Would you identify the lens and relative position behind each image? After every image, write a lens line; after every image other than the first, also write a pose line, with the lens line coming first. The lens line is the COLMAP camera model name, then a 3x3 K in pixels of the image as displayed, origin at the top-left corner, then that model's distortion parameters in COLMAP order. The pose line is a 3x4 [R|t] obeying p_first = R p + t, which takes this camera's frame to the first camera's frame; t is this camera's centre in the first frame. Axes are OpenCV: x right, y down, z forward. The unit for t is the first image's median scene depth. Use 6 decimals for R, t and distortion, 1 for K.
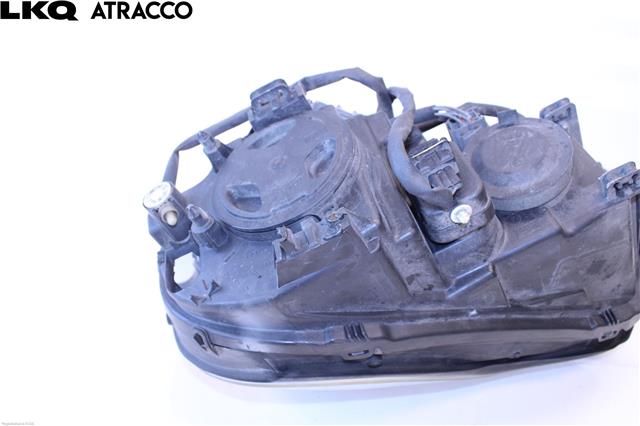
lens RADIAL K [[539.1, 0, 320.0], [0, 539.1, 213.0], [0, 0, 1]] dist [-0.065140, 0.007204]
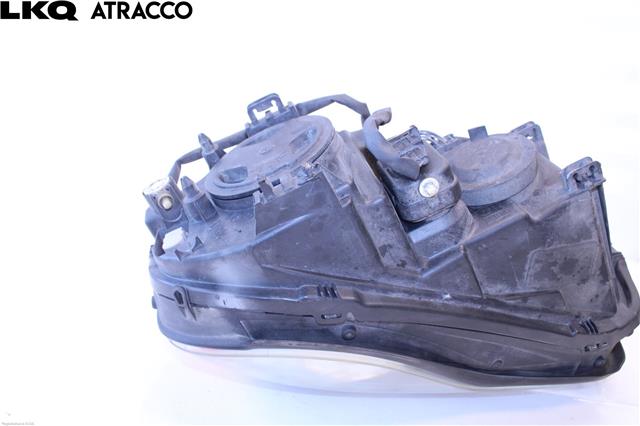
lens RADIAL K [[539.1, 0, 320.0], [0, 539.1, 213.0], [0, 0, 1]] dist [-0.065140, 0.007204]
pose [[0.999137, 0.030300, -0.028410, 0.069082], [-0.036616, 0.965424, -0.258098, 0.316529], [0.019607, 0.258916, 0.965701, -0.041583]]
